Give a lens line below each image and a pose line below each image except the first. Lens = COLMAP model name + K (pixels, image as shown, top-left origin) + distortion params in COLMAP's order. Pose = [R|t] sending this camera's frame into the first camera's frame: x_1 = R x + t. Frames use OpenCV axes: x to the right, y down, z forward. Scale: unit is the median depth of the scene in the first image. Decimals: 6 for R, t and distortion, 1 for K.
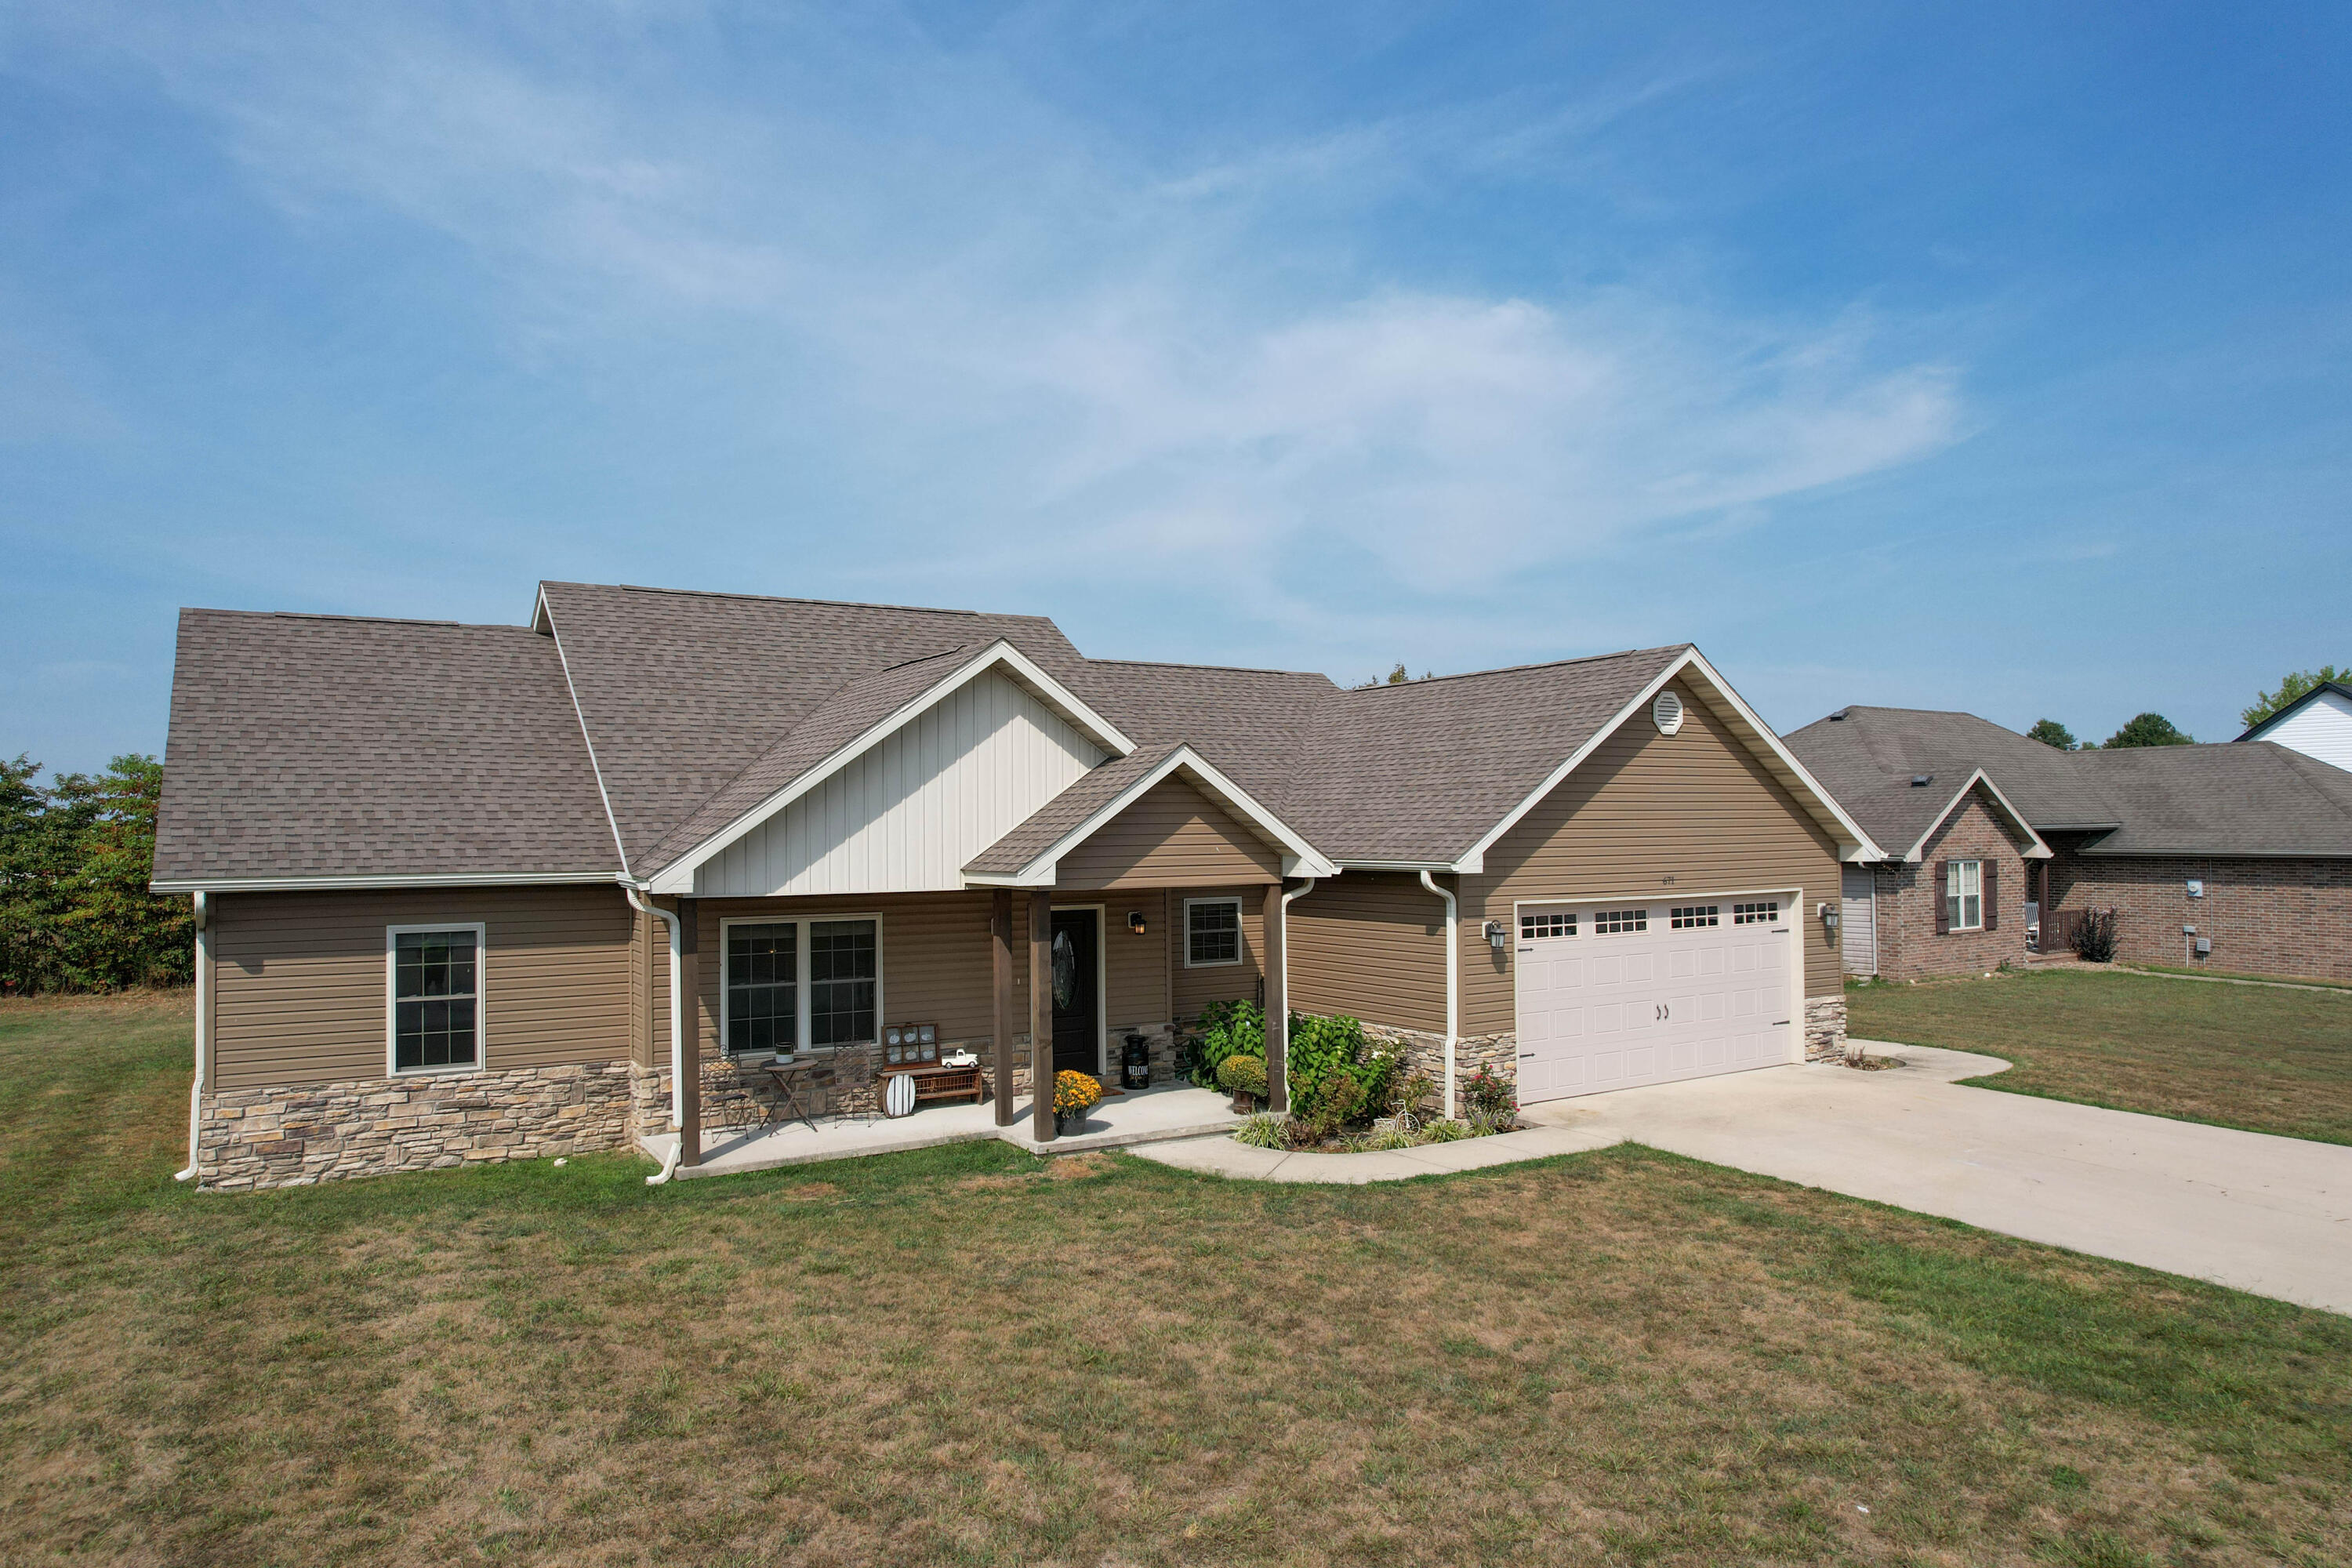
lens RADIAL K [[1504.0, 0, 1168.8], [0, 1504.0, 786.4], [0, 0, 1]] dist [-0.059841, 0.054067]
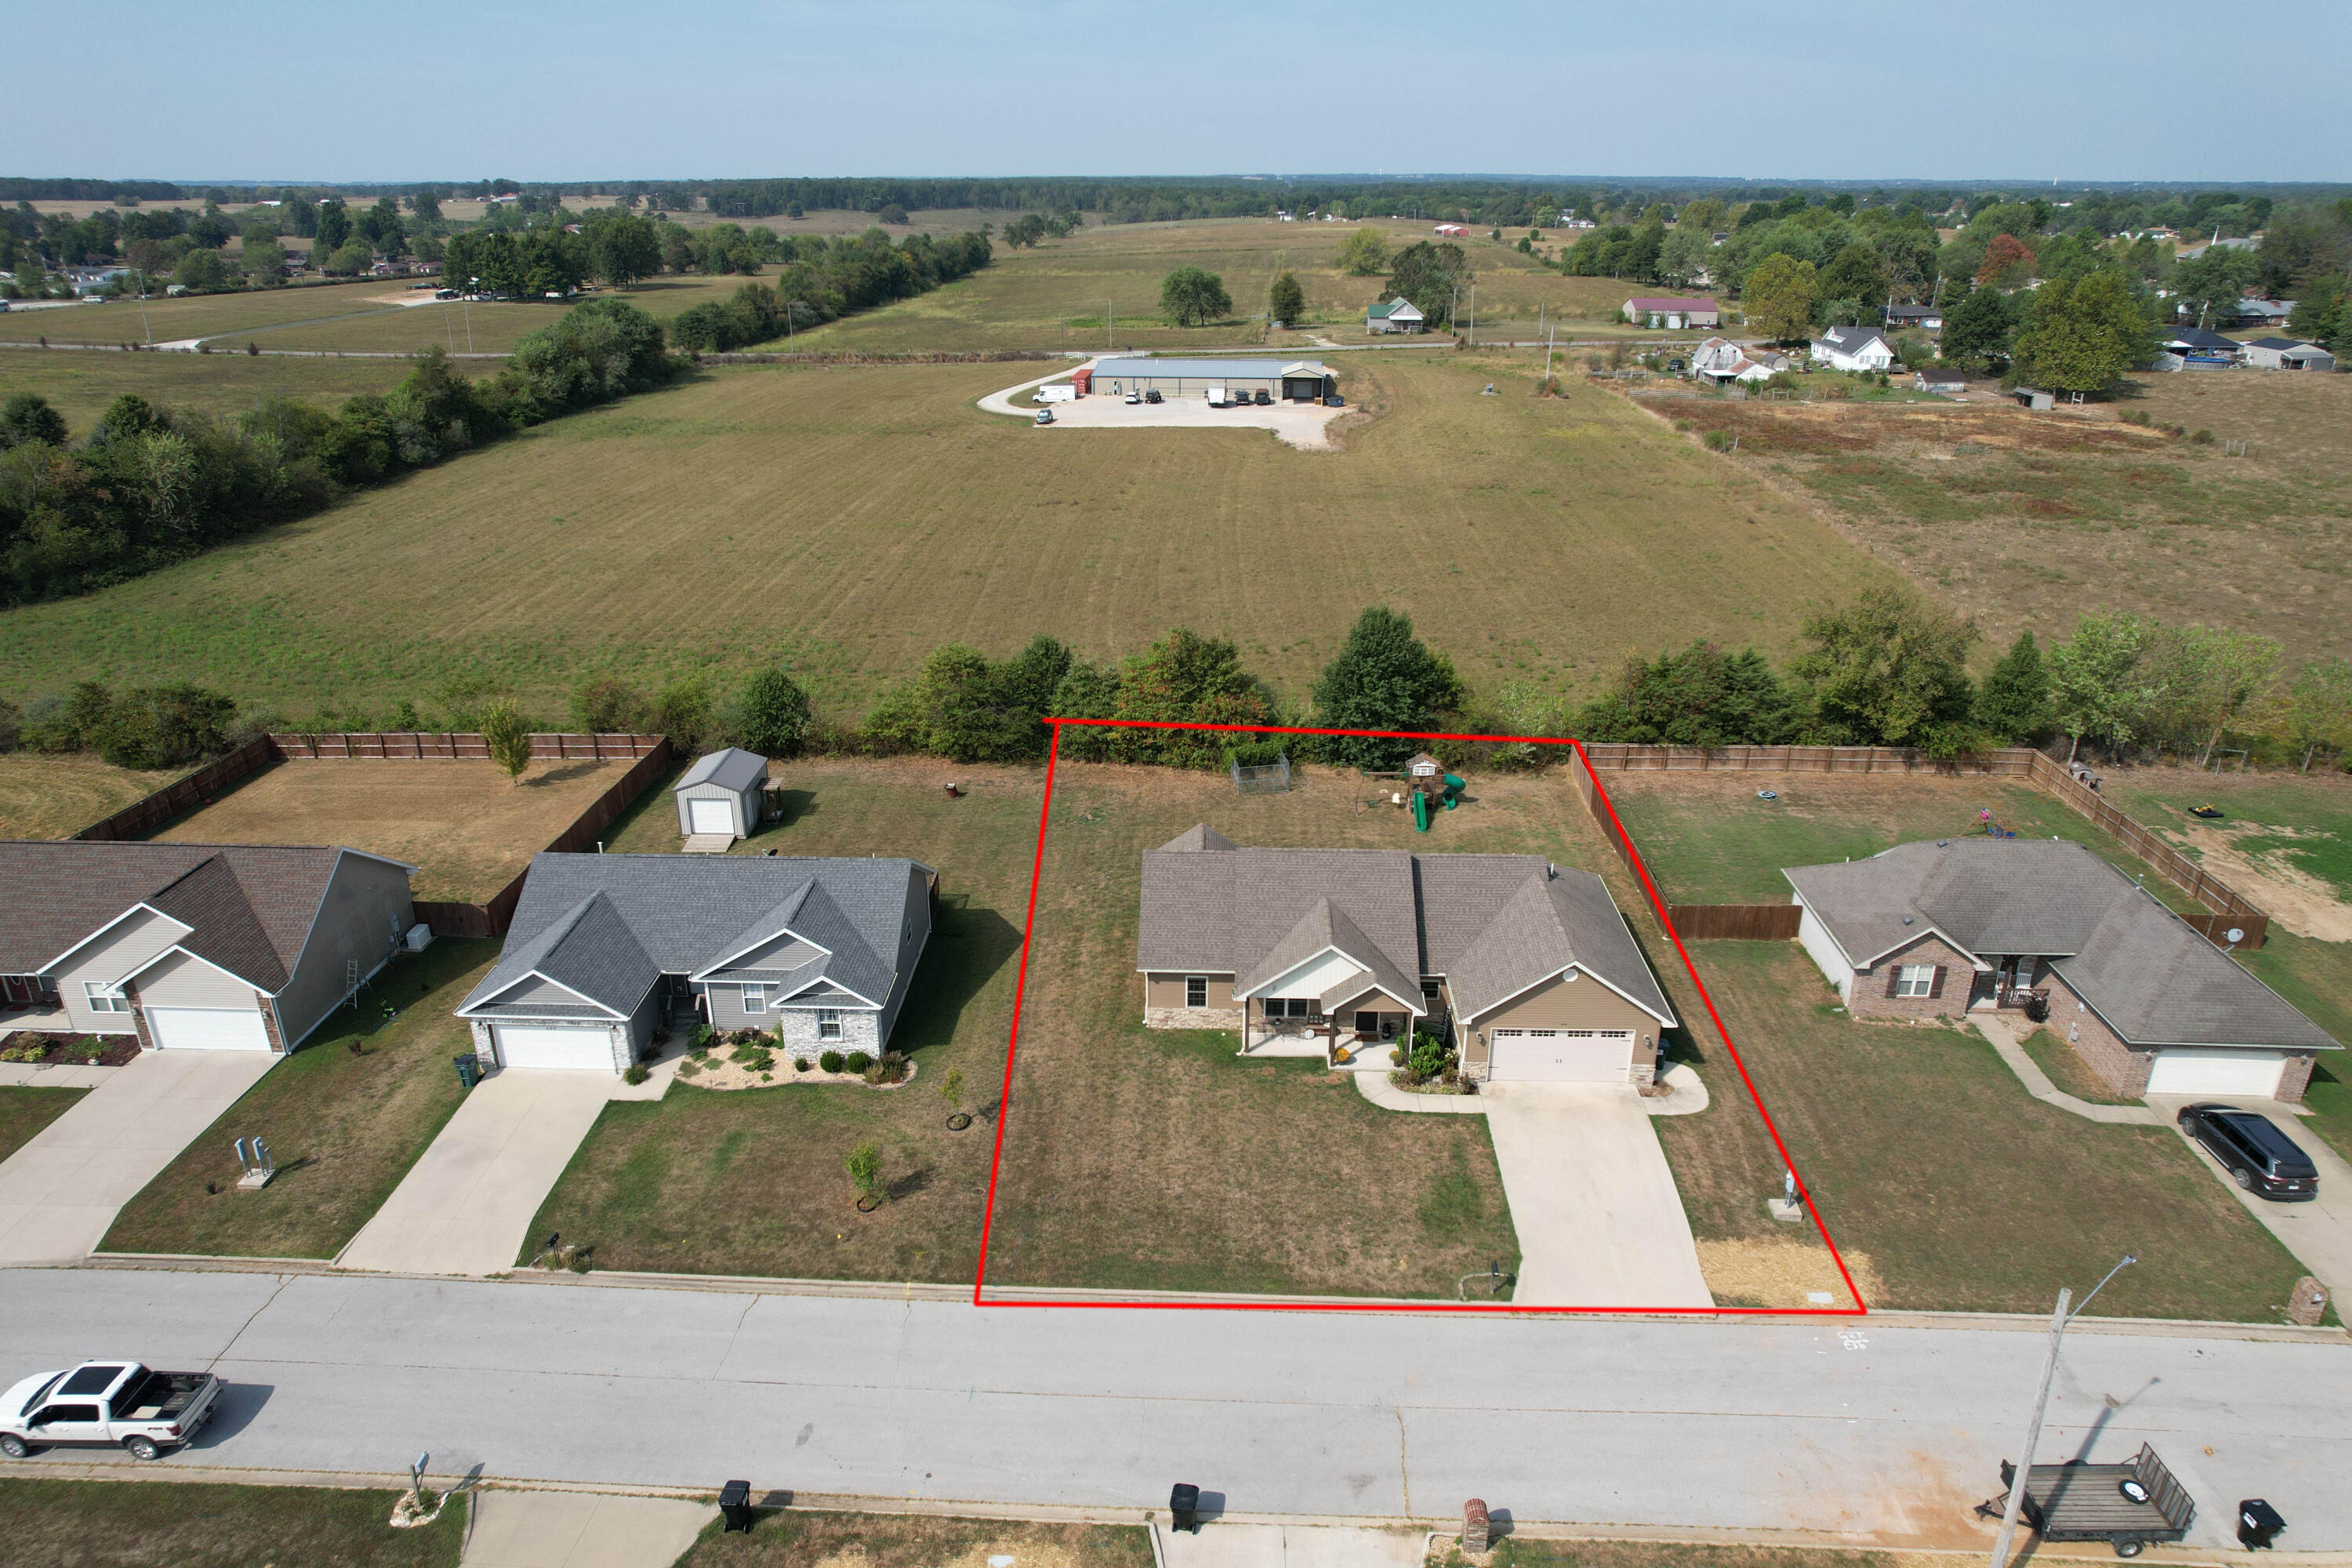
lens RADIAL K [[1504.0, 0, 1178.1], [0, 1504.0, 766.8], [0, 0, 1]] dist [-0.059841, 0.054067]
pose [[0.834050, 0.216448, -0.507455, 1.422343], [0.006124, 0.916132, 0.400830, -2.081515], [0.551655, -0.337420, 0.762774, -1.963105]]
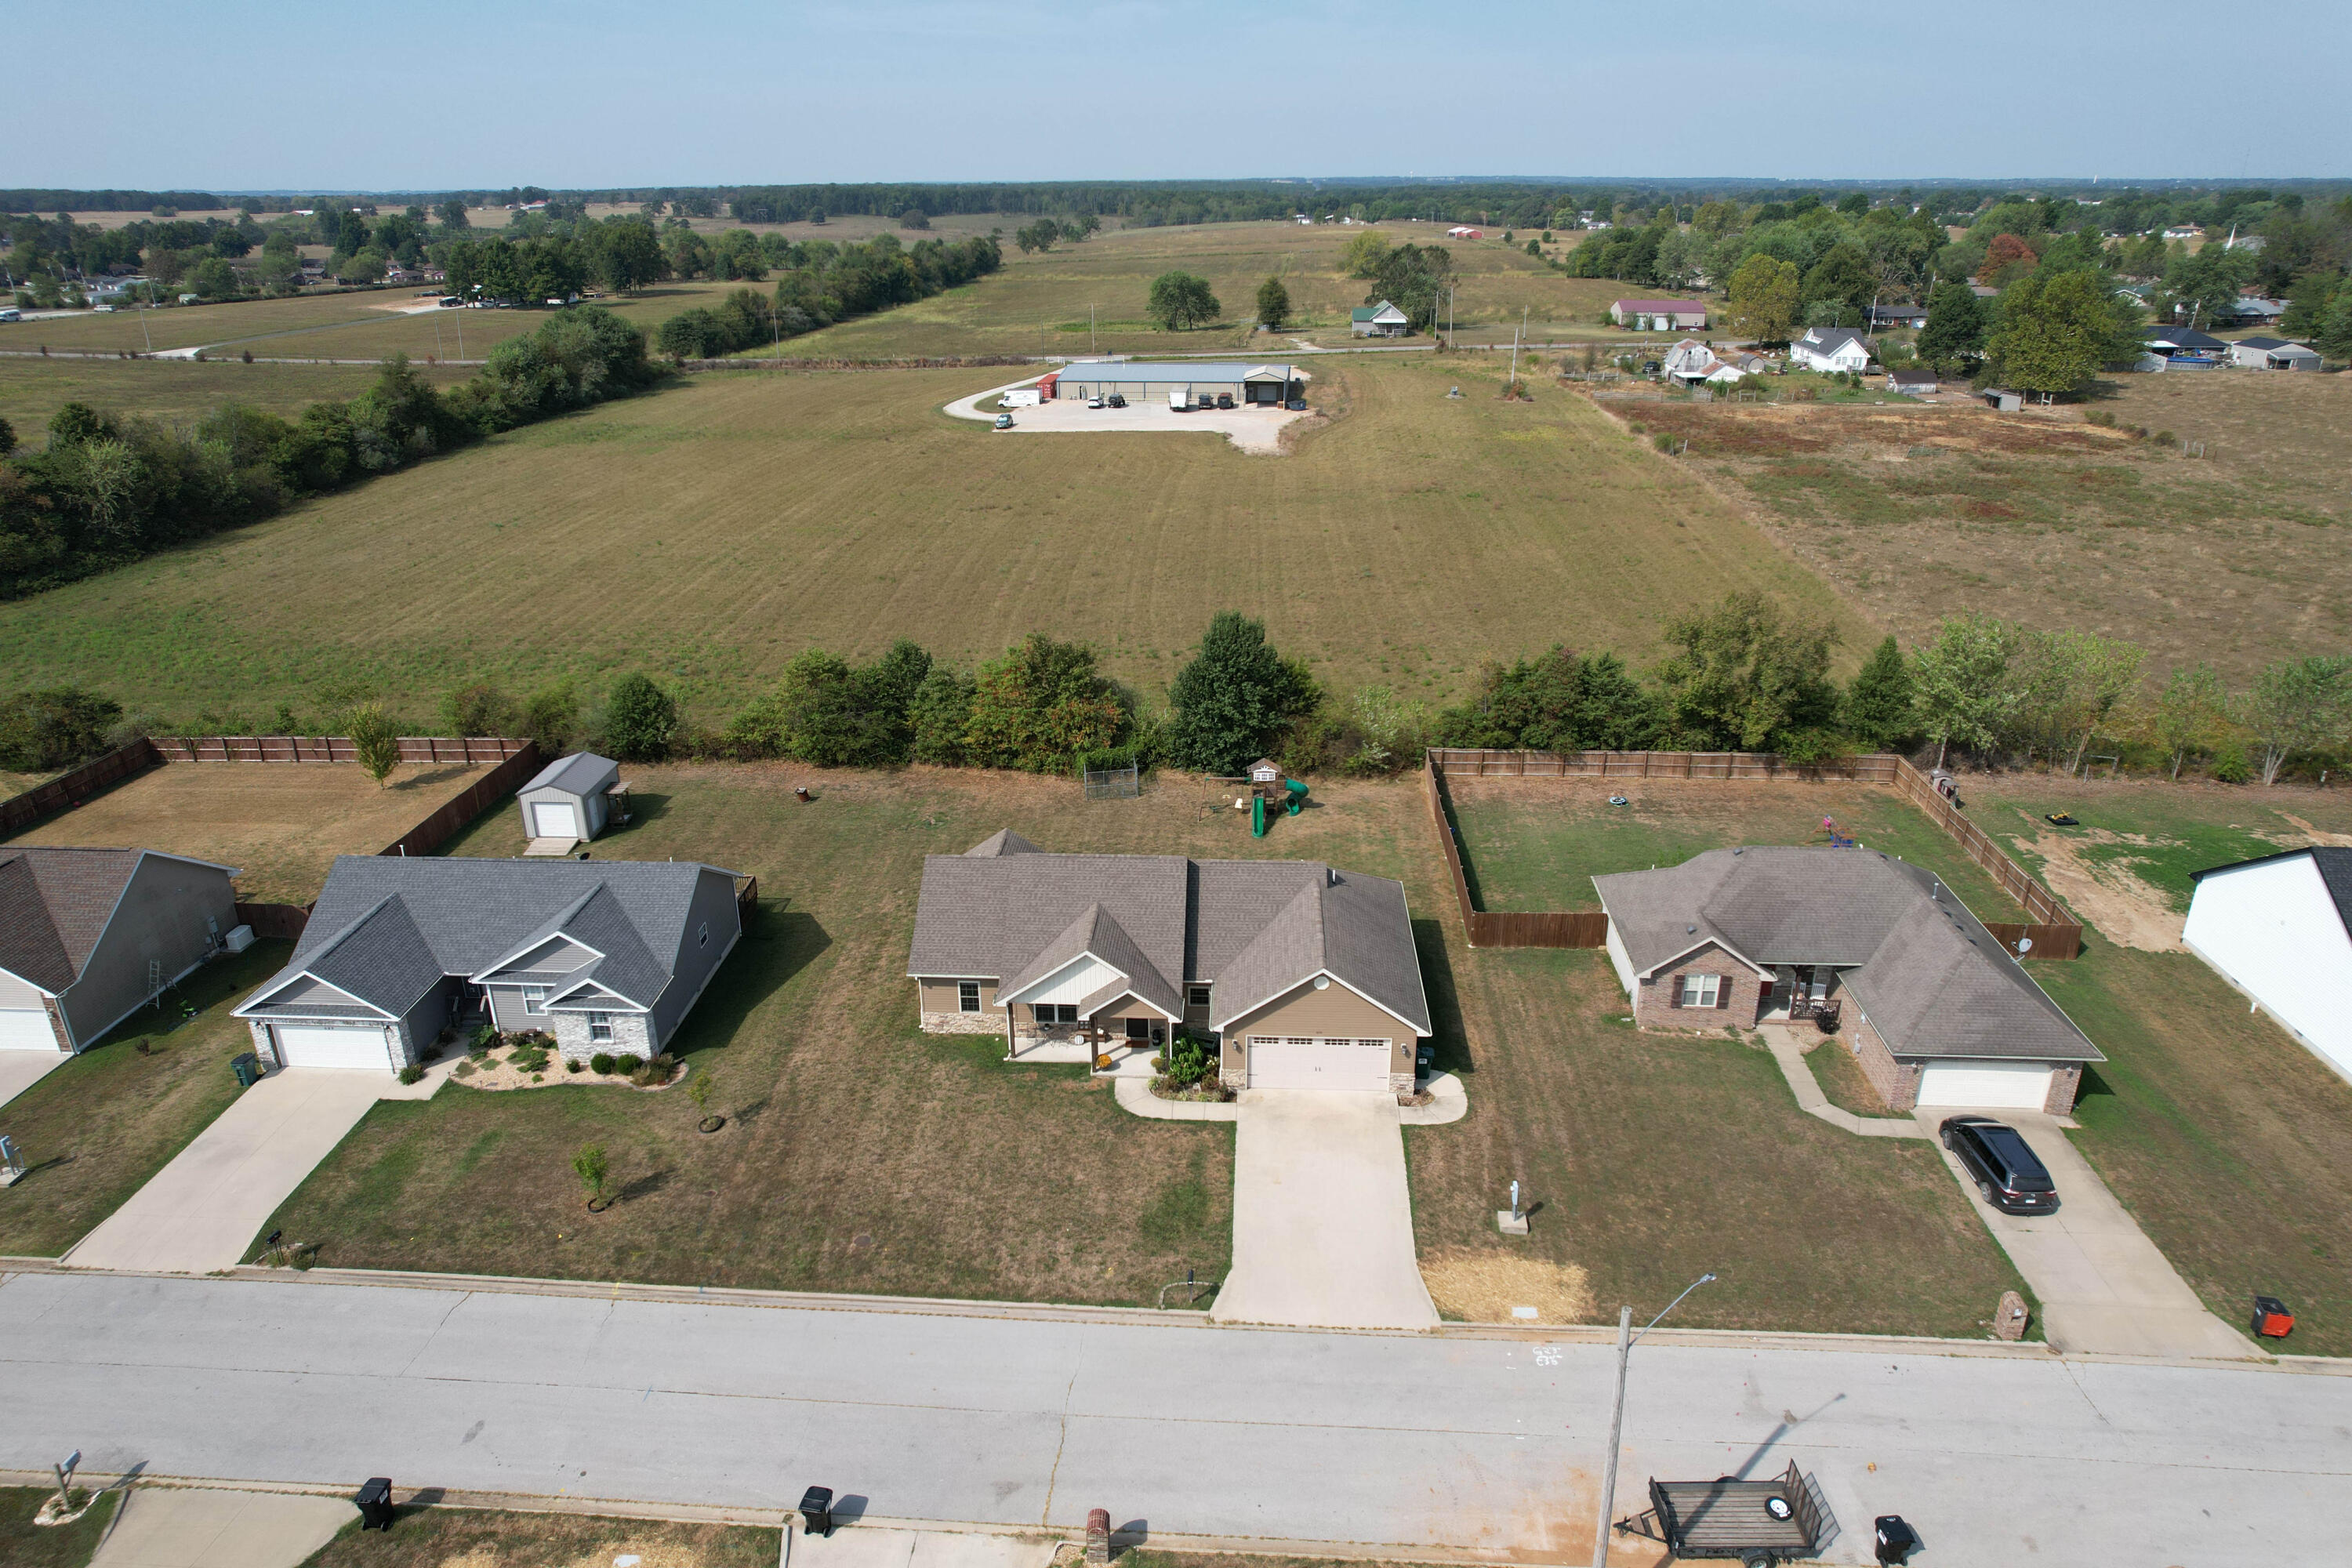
lens RADIAL K [[1504.0, 0, 1186.9], [0, 1504.0, 768.7], [0, 0, 1]] dist [-0.059841, 0.054067]
pose [[0.822759, 0.217472, -0.525142, 2.030895], [0.012838, 0.916564, 0.399681, -2.080274], [0.568246, -0.335583, 0.751319, -1.549349]]
